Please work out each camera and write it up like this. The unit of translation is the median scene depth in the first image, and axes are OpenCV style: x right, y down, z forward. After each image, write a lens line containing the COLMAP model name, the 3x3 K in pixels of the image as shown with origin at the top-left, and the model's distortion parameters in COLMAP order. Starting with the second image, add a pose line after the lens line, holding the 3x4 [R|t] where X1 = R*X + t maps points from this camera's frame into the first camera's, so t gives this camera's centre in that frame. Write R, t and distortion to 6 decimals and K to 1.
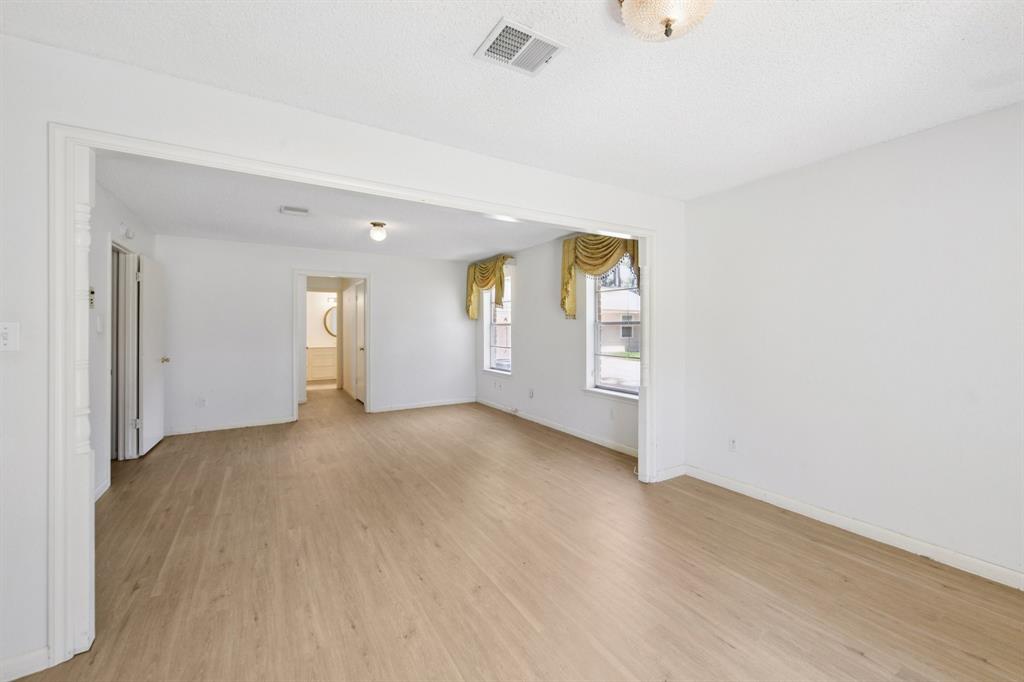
lens RADIAL K [[412.9, 0, 530.0], [0, 412.9, 330.1], [0, 0, 1]] dist [0.000157, -0.000181]
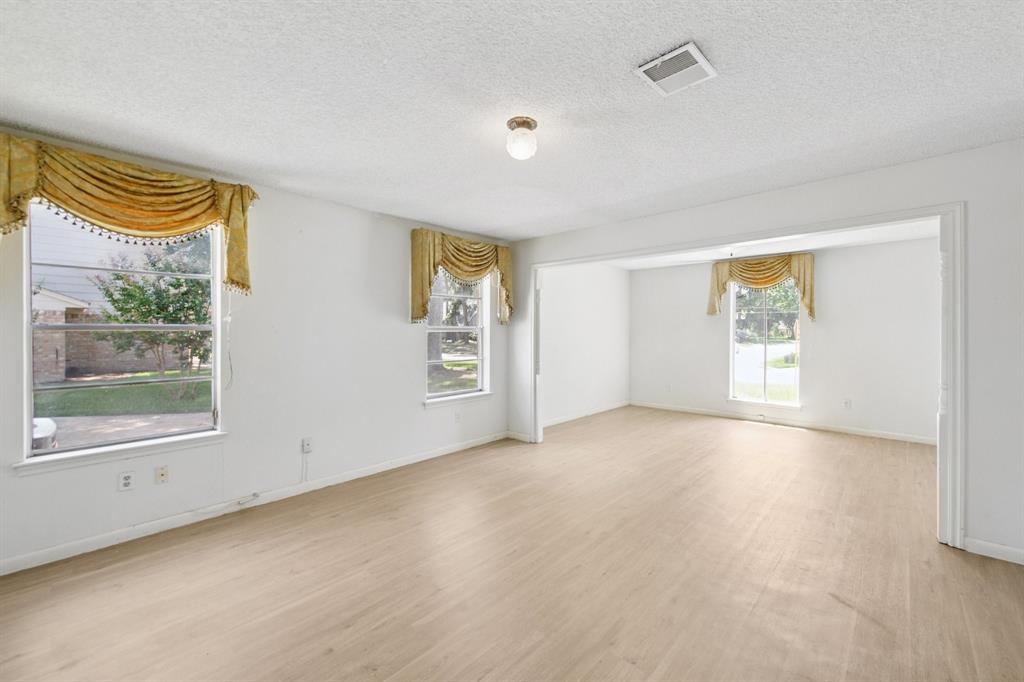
lens RADIAL K [[412.9, 0, 513.5], [0, 412.9, 332.8], [0, 0, 1]] dist [0.000157, -0.000181]
pose [[-0.234254, -0.001633, 0.972174, -0.861181], [0.011011, 0.999930, 0.004333, -0.009909], [-0.972113, 0.011719, -0.234220, 1.137241]]
